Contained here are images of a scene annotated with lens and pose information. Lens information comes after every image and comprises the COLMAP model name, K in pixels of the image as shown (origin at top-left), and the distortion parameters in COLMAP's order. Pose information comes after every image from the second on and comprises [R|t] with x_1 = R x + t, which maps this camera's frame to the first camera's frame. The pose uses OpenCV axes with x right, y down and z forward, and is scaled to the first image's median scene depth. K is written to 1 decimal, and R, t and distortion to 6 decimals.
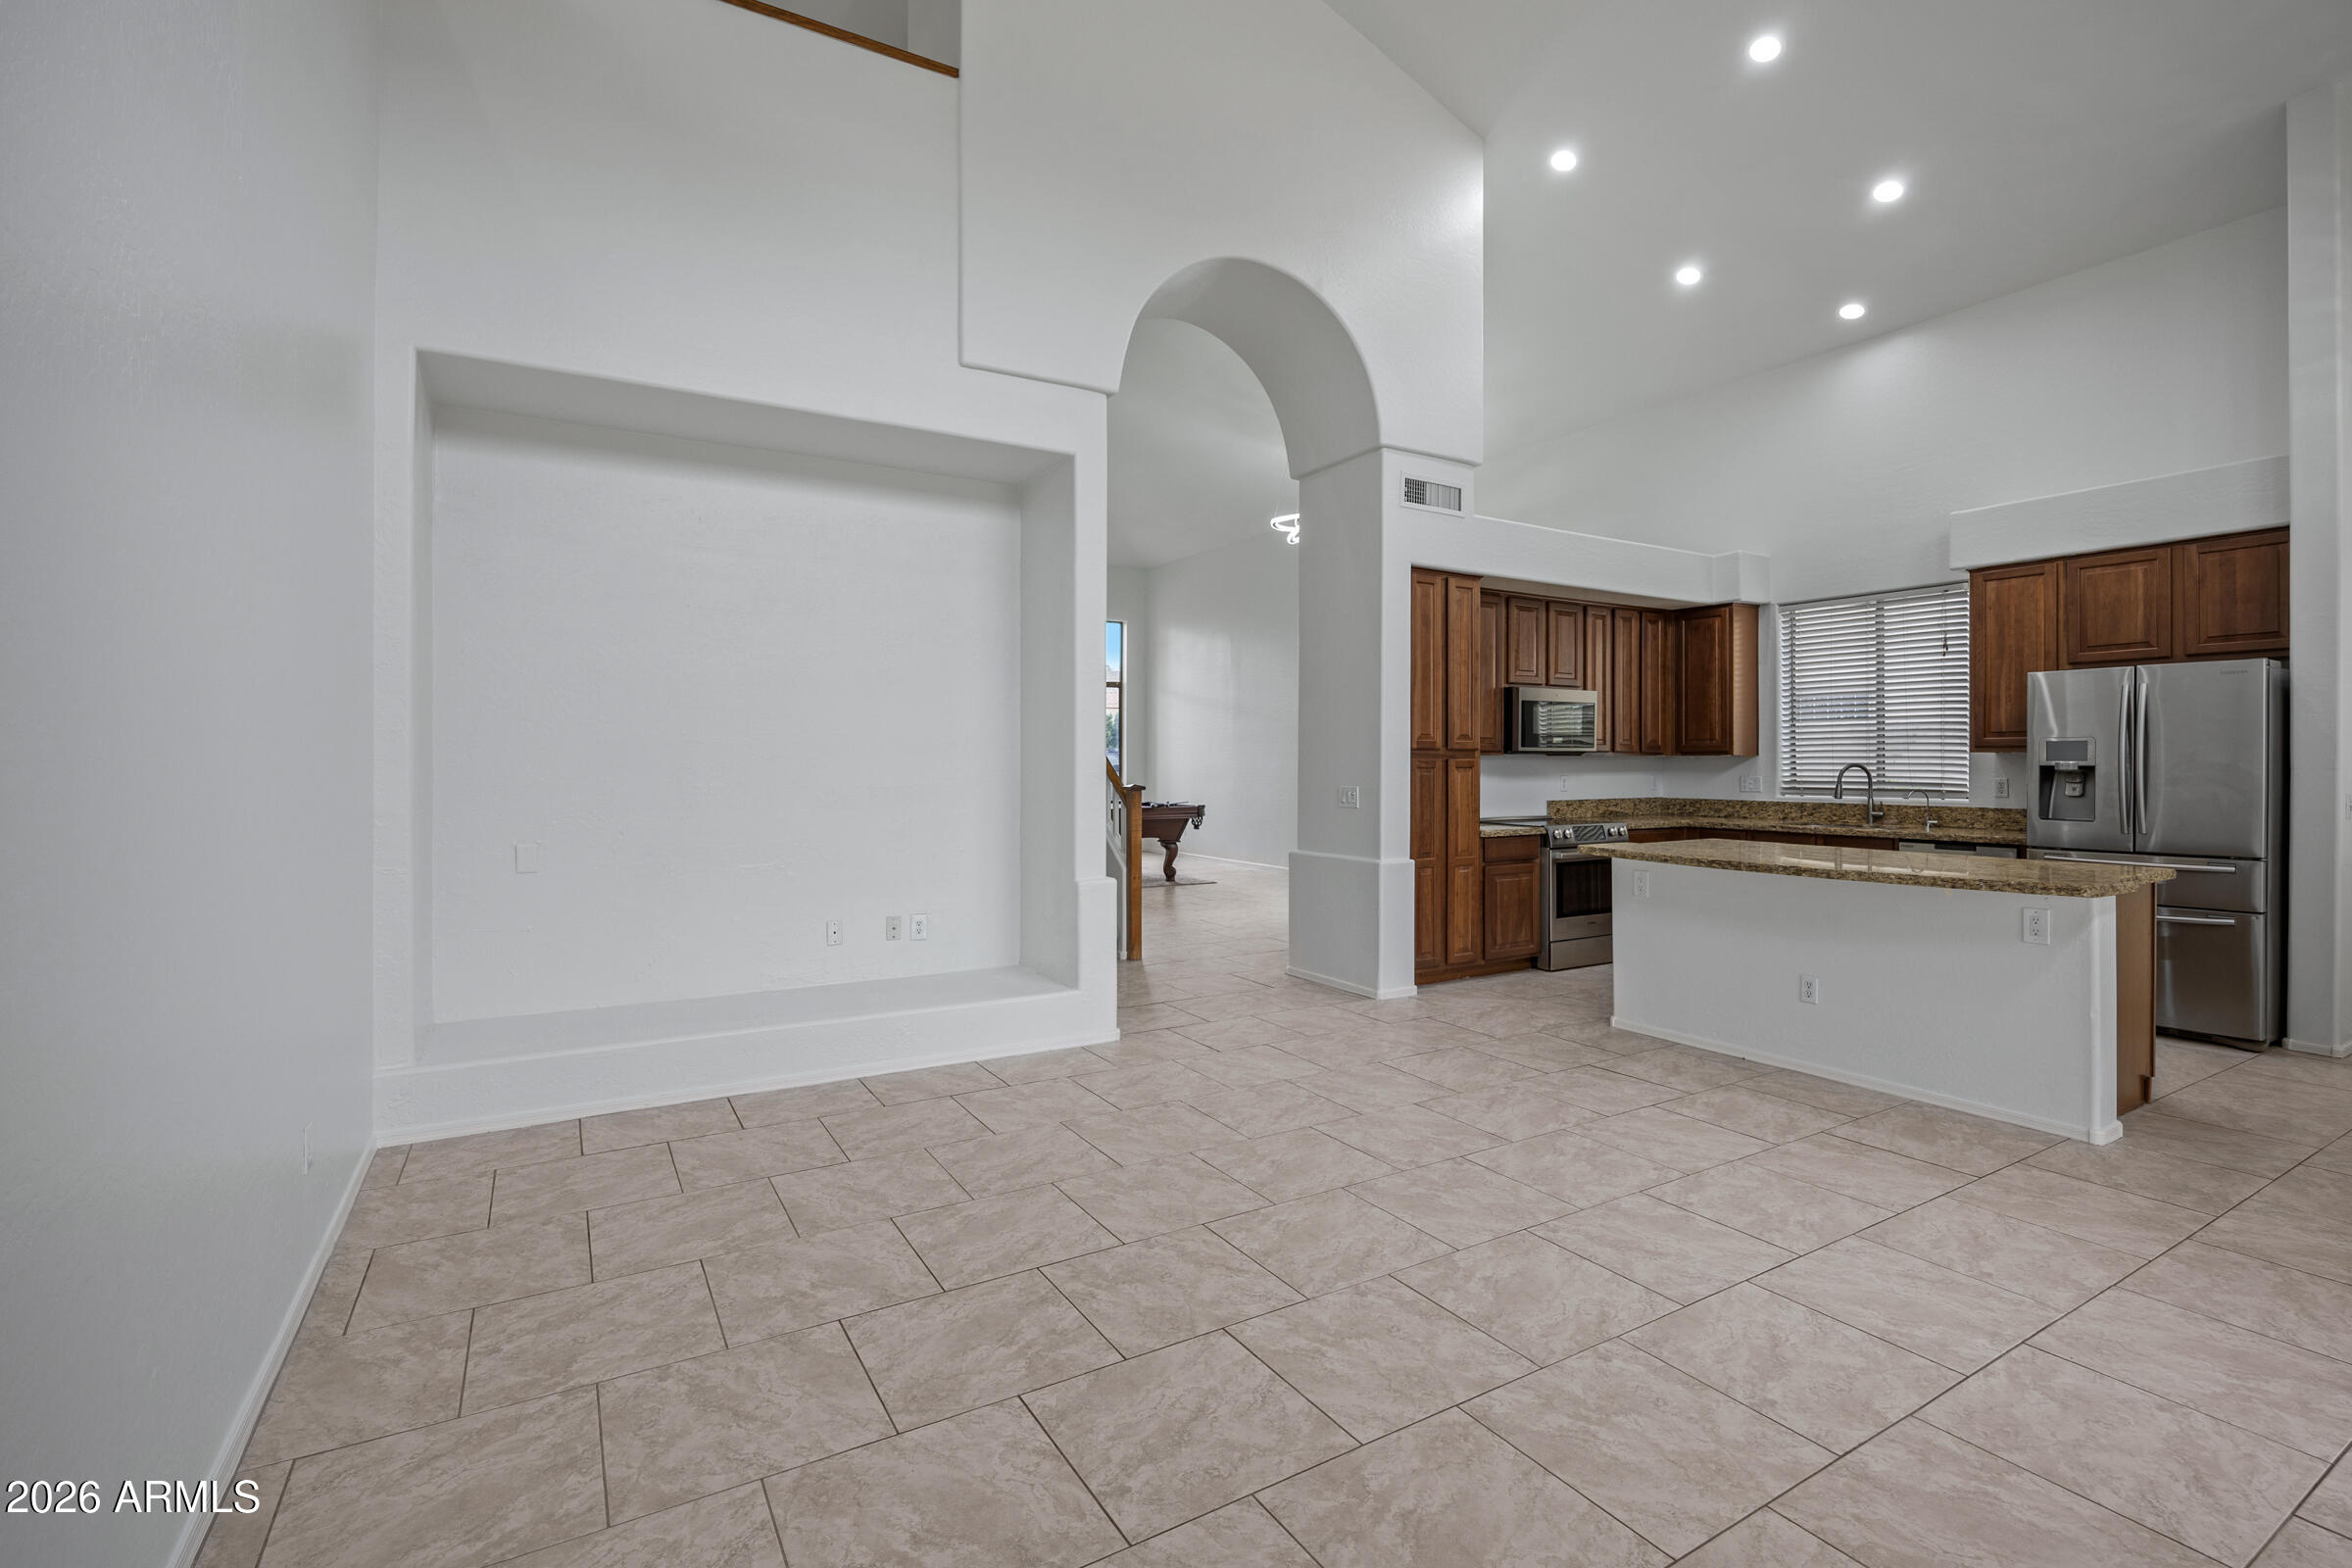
lens RADIAL K [[1042.0, 0, 1180.8], [0, 1042.0, 780.6], [0, 0, 1]] dist [-0.002841, -0.000442]
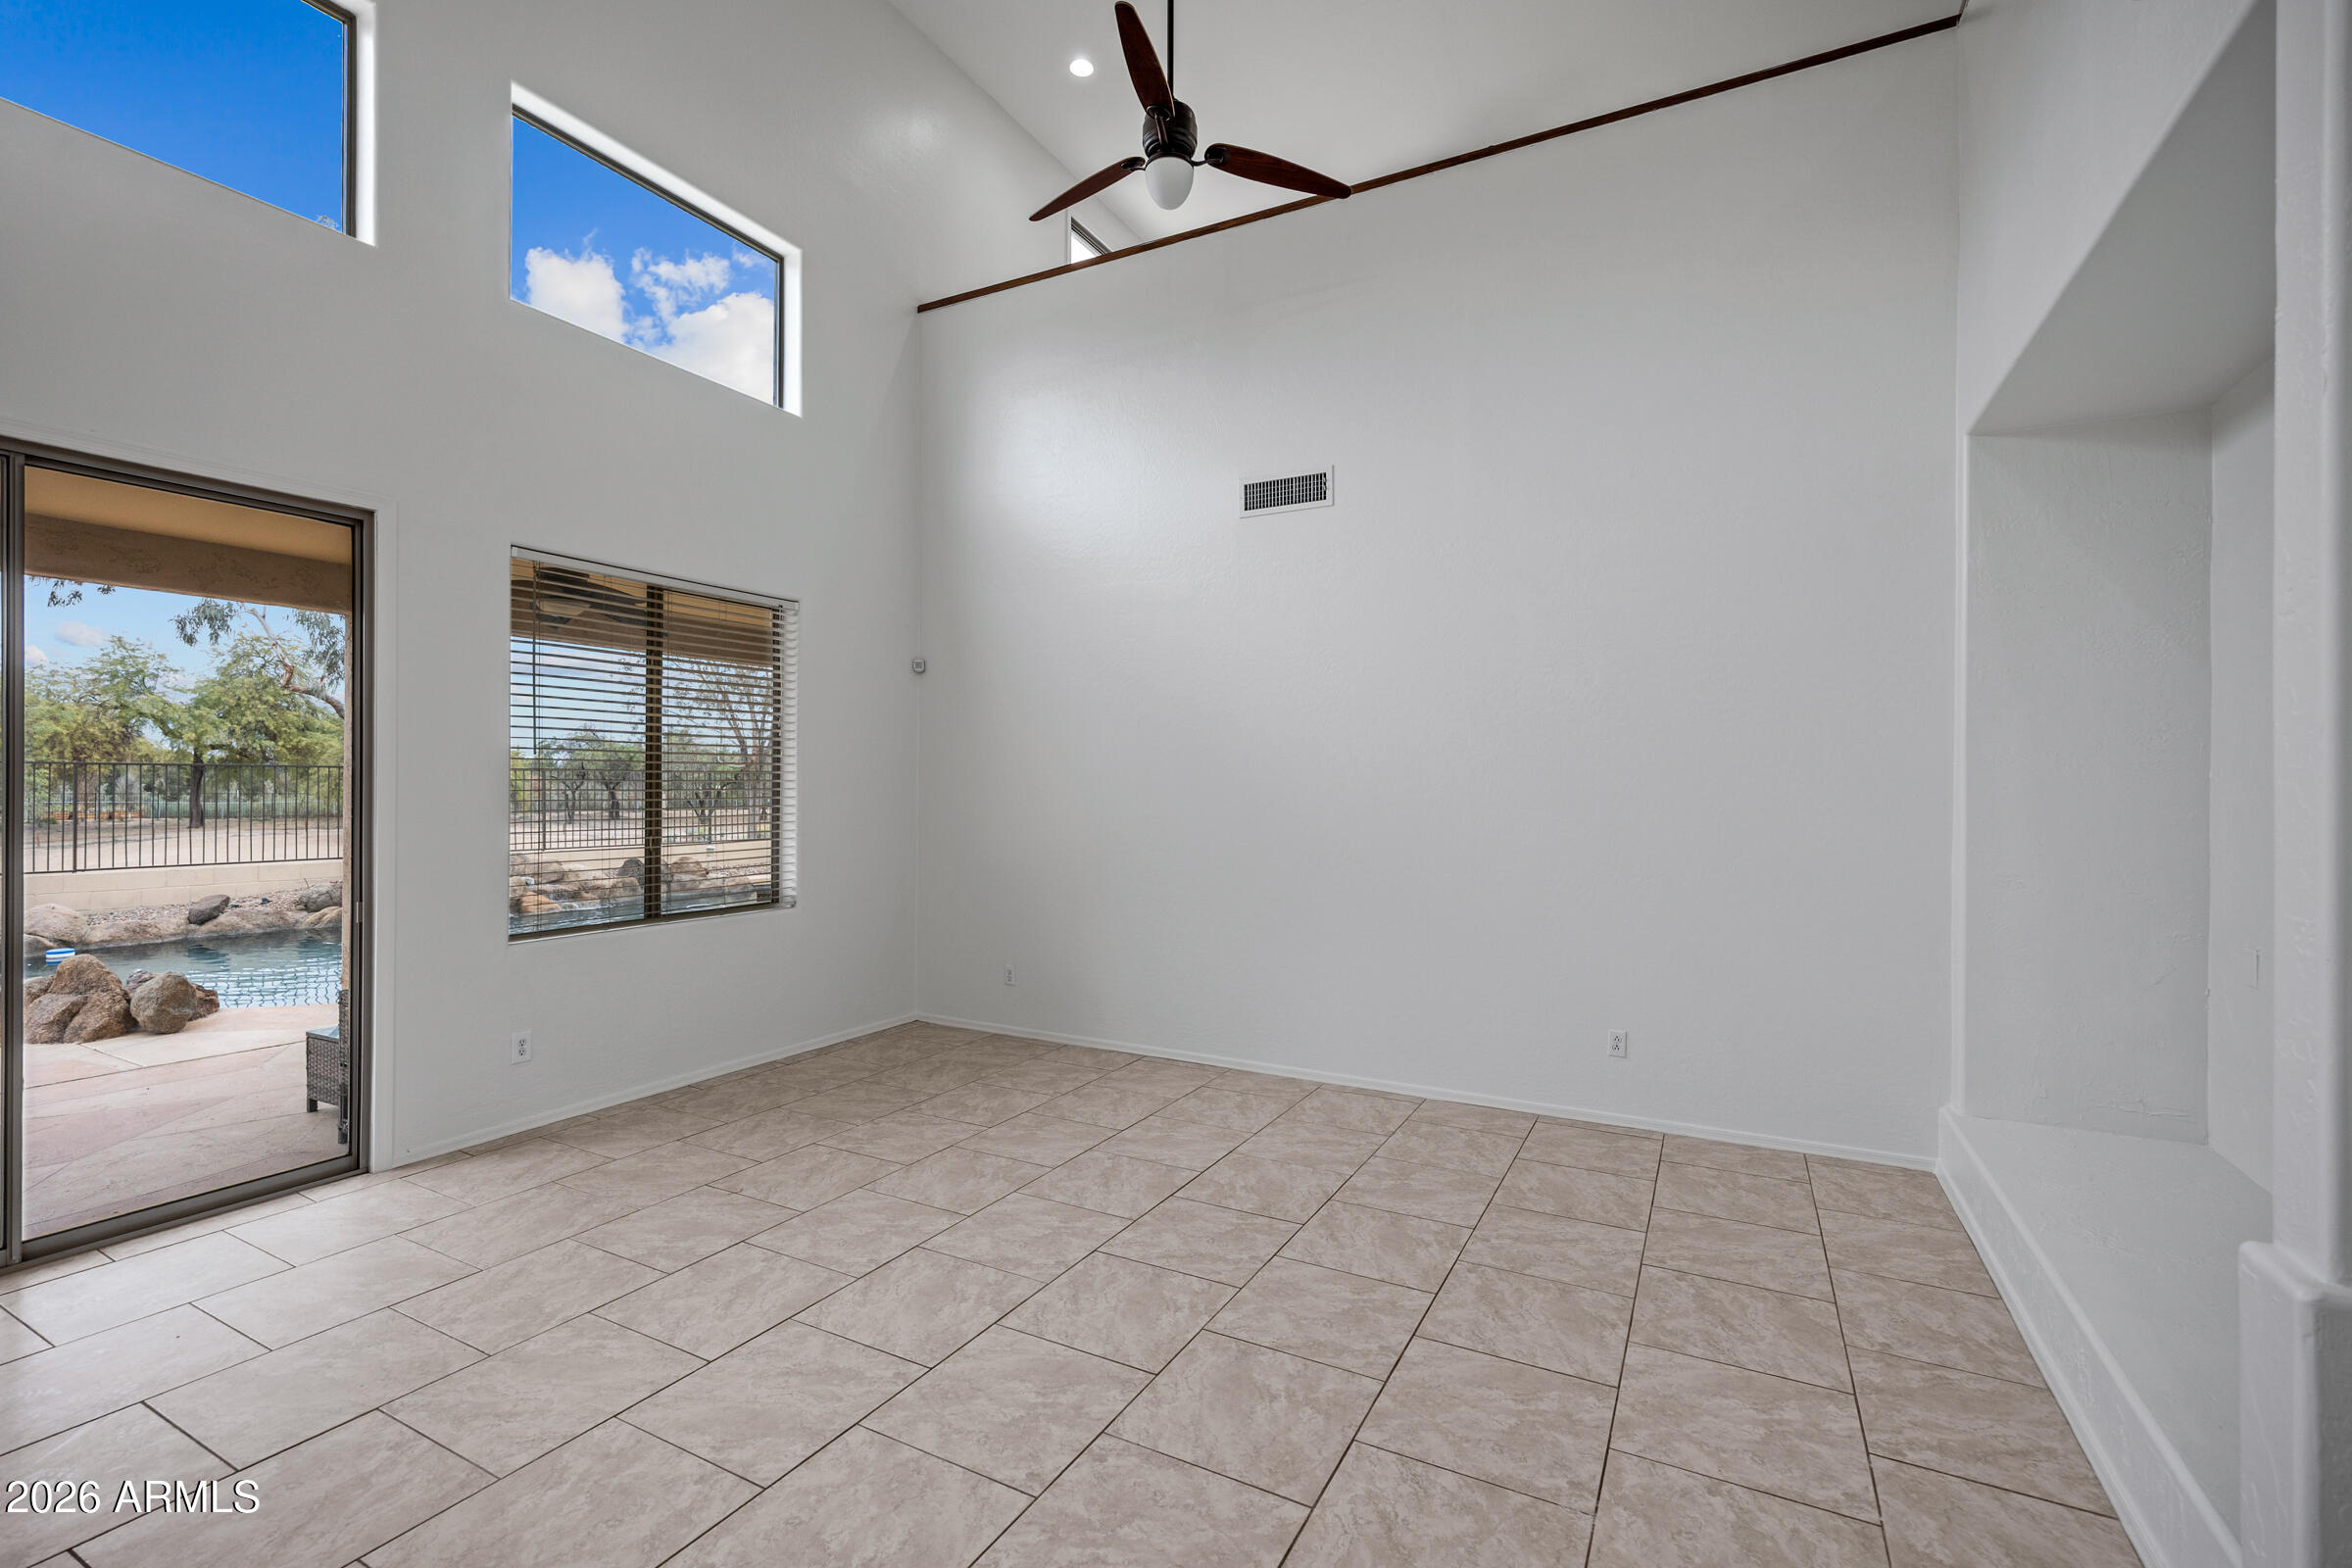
lens RADIAL K [[1042.0, 0, 1180.8], [0, 1042.0, 780.6], [0, 0, 1]] dist [-0.002841, -0.000442]
pose [[-0.846030, -0.010436, -0.533033, 0.630710], [-0.018403, 0.999784, 0.009635, -0.077961], [0.532817, 0.017961, -0.846040, 1.862709]]
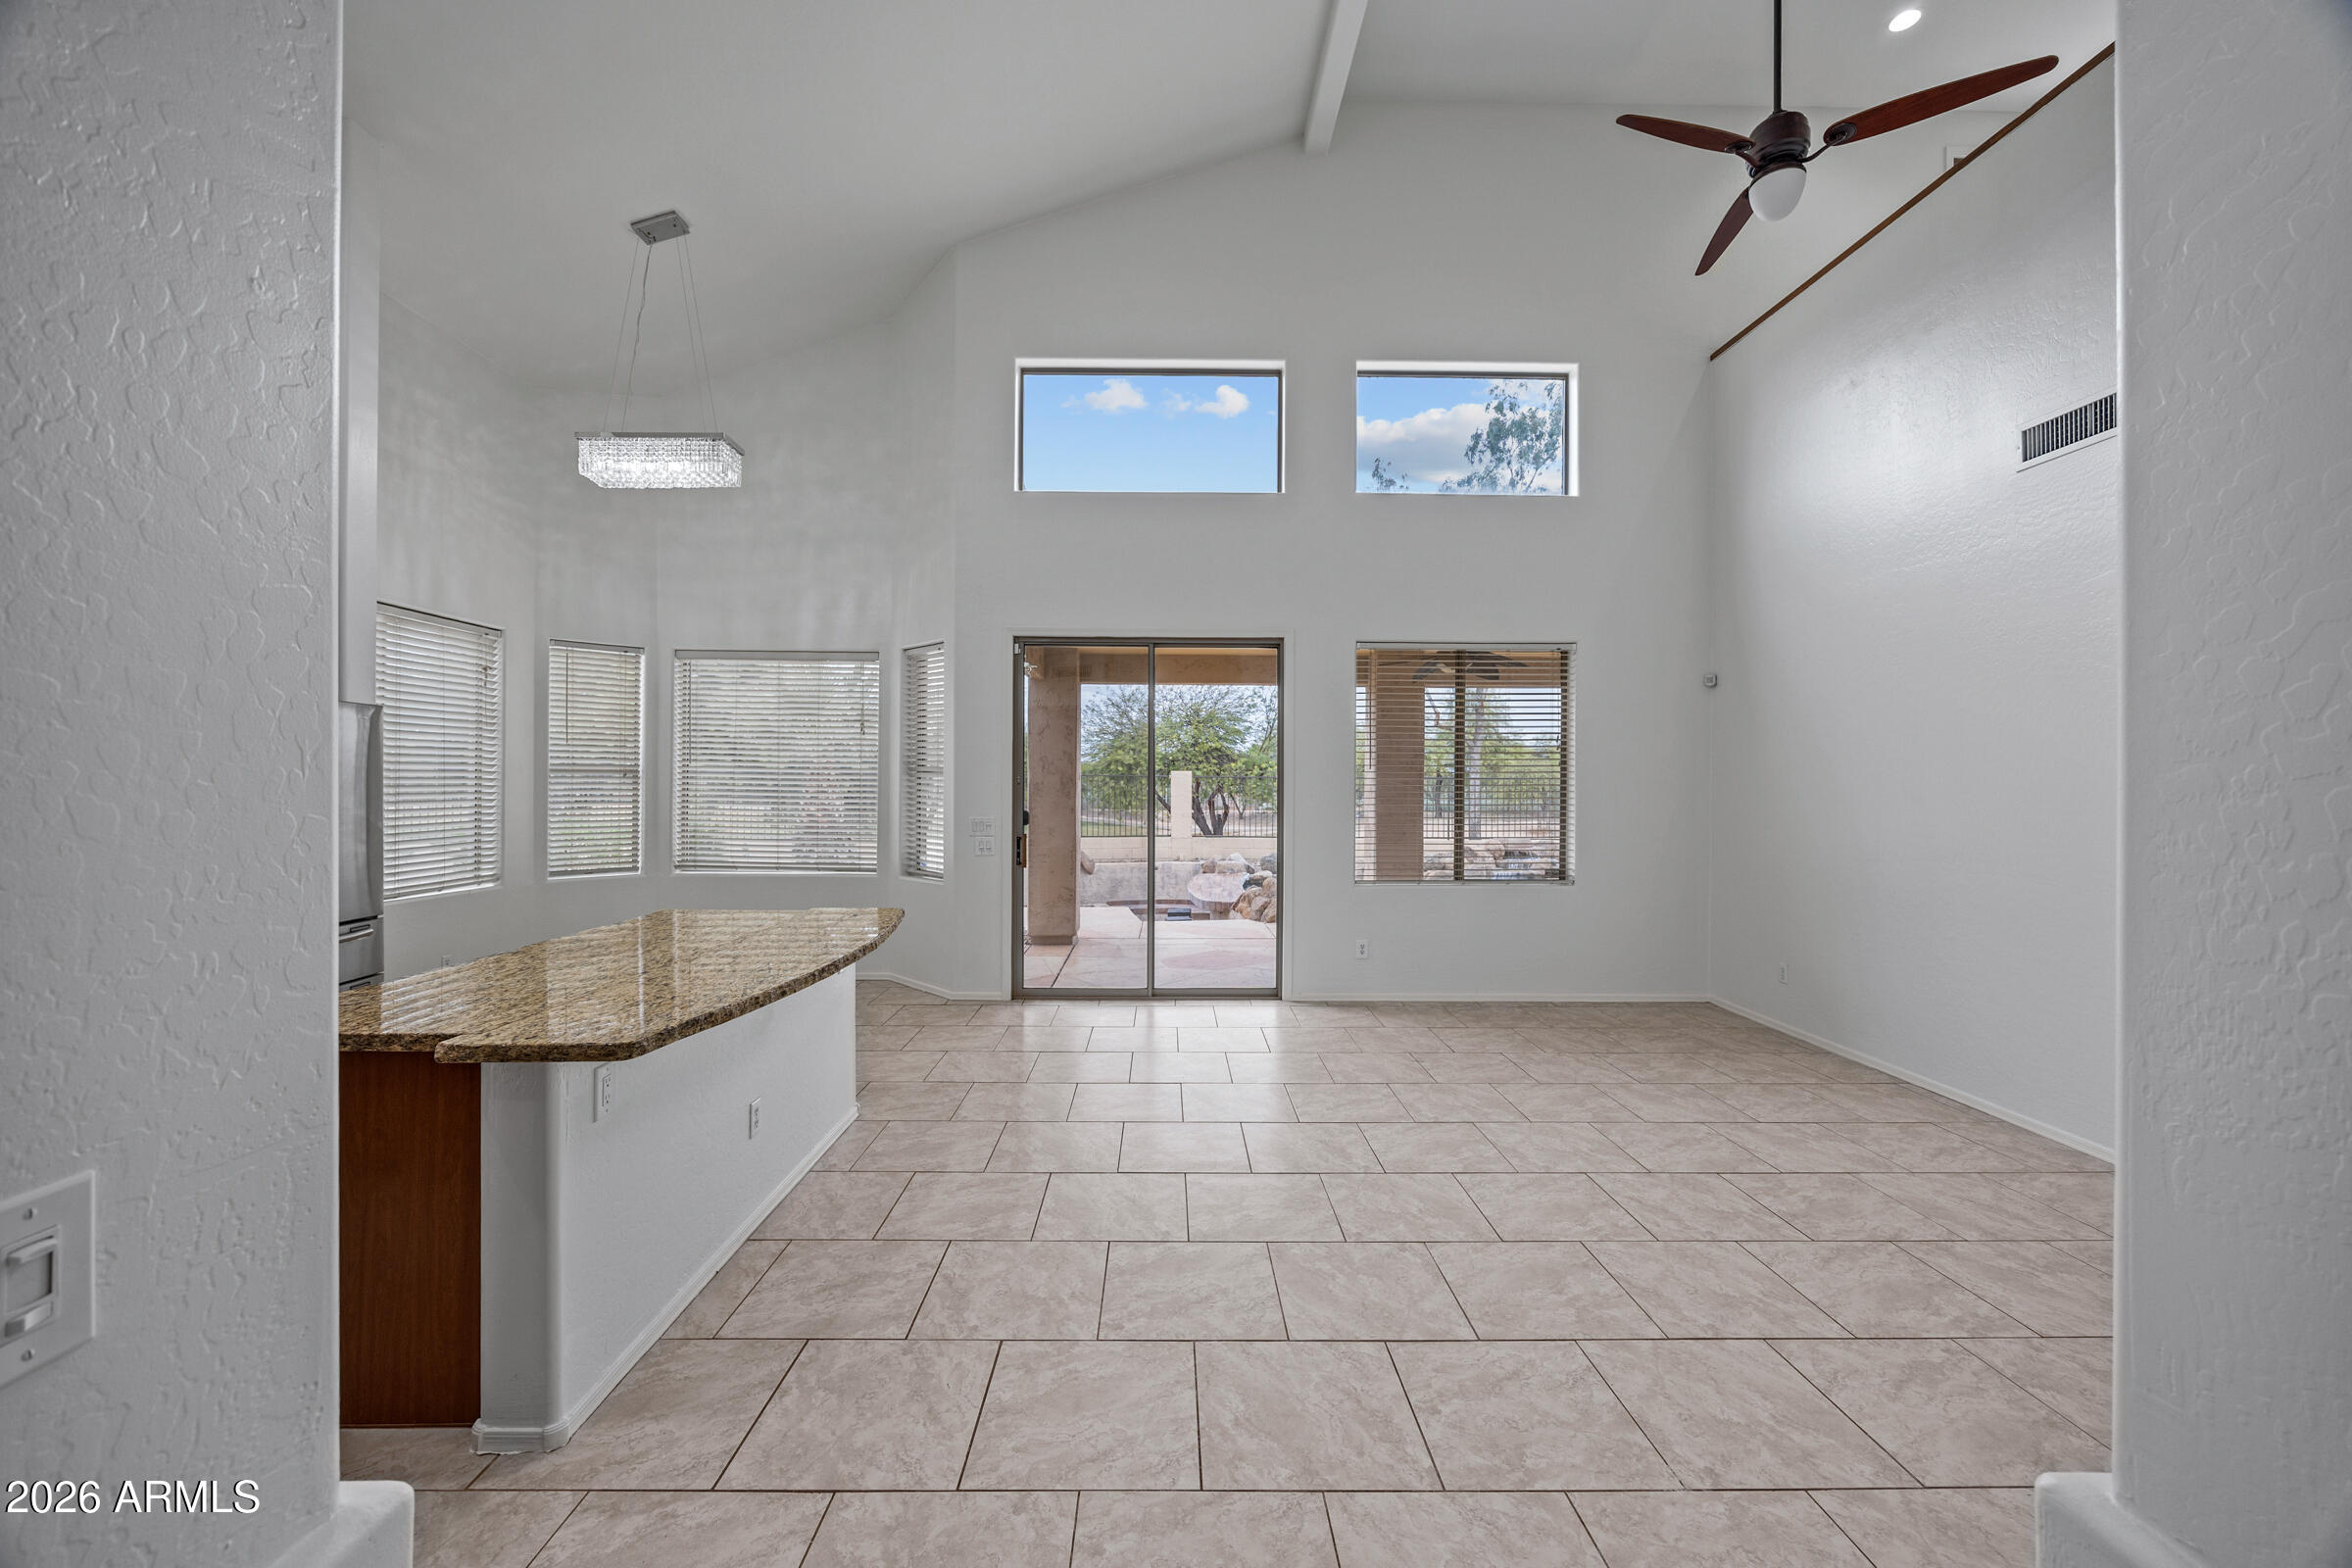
lens RADIAL K [[910.4, 0, 1176.0], [0, 910.4, 784.0], [0, 0, 1]] dist [0.001925, 0.000233]
pose [[-0.875814, -0.006652, 0.482603, 0.006077], [0.001901, 0.999850, 0.017232, -0.087341], [-0.482645, 0.016010, -0.875670, 2.159997]]
